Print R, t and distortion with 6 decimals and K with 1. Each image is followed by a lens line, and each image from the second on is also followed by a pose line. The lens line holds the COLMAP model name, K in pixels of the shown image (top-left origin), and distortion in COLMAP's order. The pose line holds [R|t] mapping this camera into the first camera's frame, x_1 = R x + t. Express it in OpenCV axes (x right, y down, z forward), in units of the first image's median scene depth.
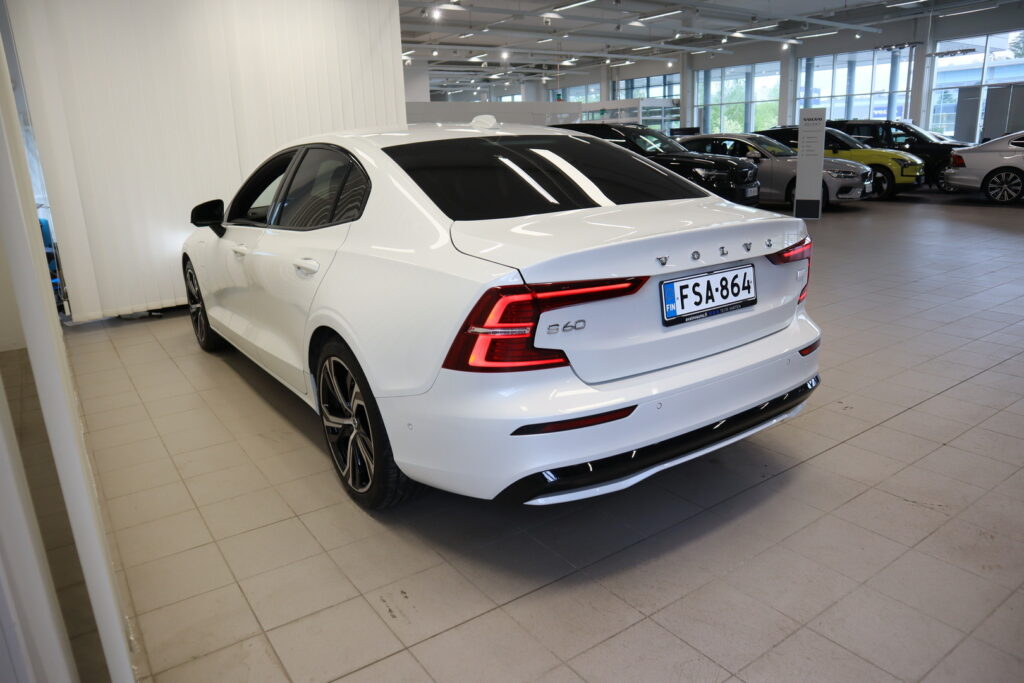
lens RADIAL K [[713.8, 0, 512.0], [0, 713.8, 341.5], [0, 0, 1]] dist [-0.125548, 0.078098]
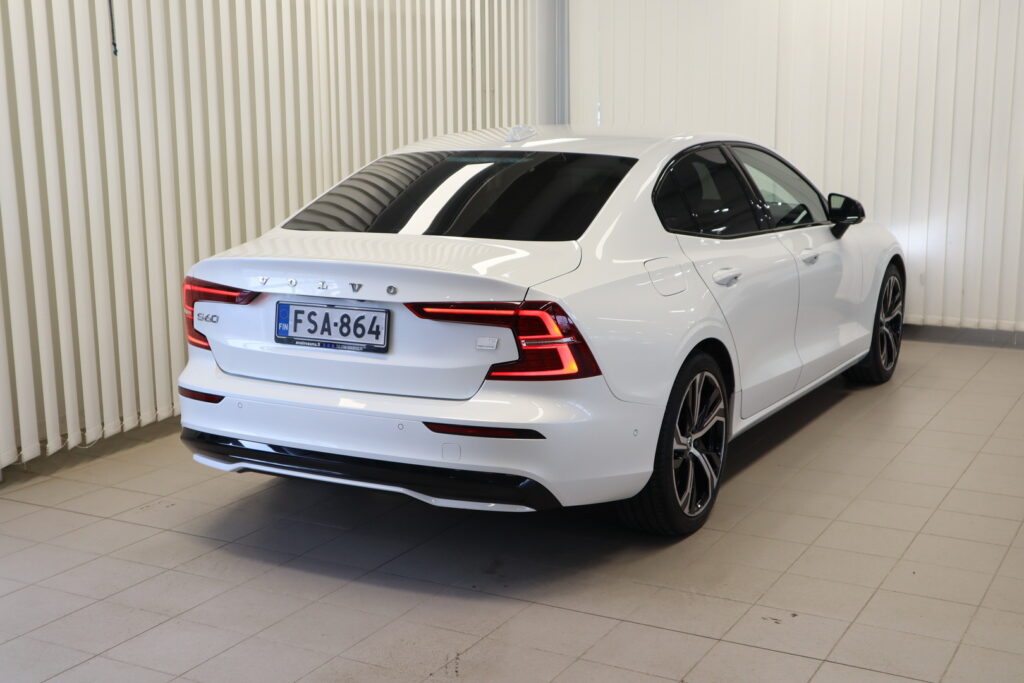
lens RADIAL K [[1244.9, 0, 512.0], [0, 1244.9, 341.5], [0, 0, 1]] dist [0.002328, 0.005280]
pose [[0.444198, 0.192636, -0.874974, 2.017550], [-0.250979, 0.964264, 0.084879, -0.271474], [0.860057, 0.181897, 0.476672, 0.389243]]
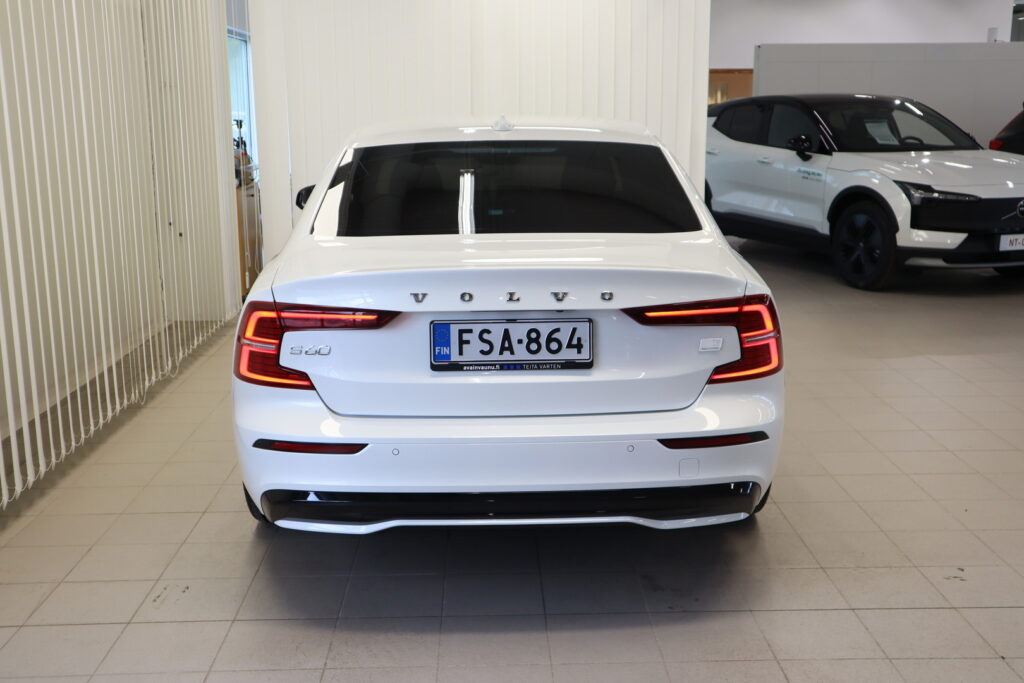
lens RADIAL K [[1104.4, 0, 512.0], [0, 1104.4, 341.5], [0, 0, 1]] dist [0.000132, 0.006097]
pose [[0.831543, 0.142483, -0.536875, 1.035963], [-0.172722, 0.984952, -0.006123, -0.065348], [0.527923, 0.097821, 0.843640, -0.142607]]
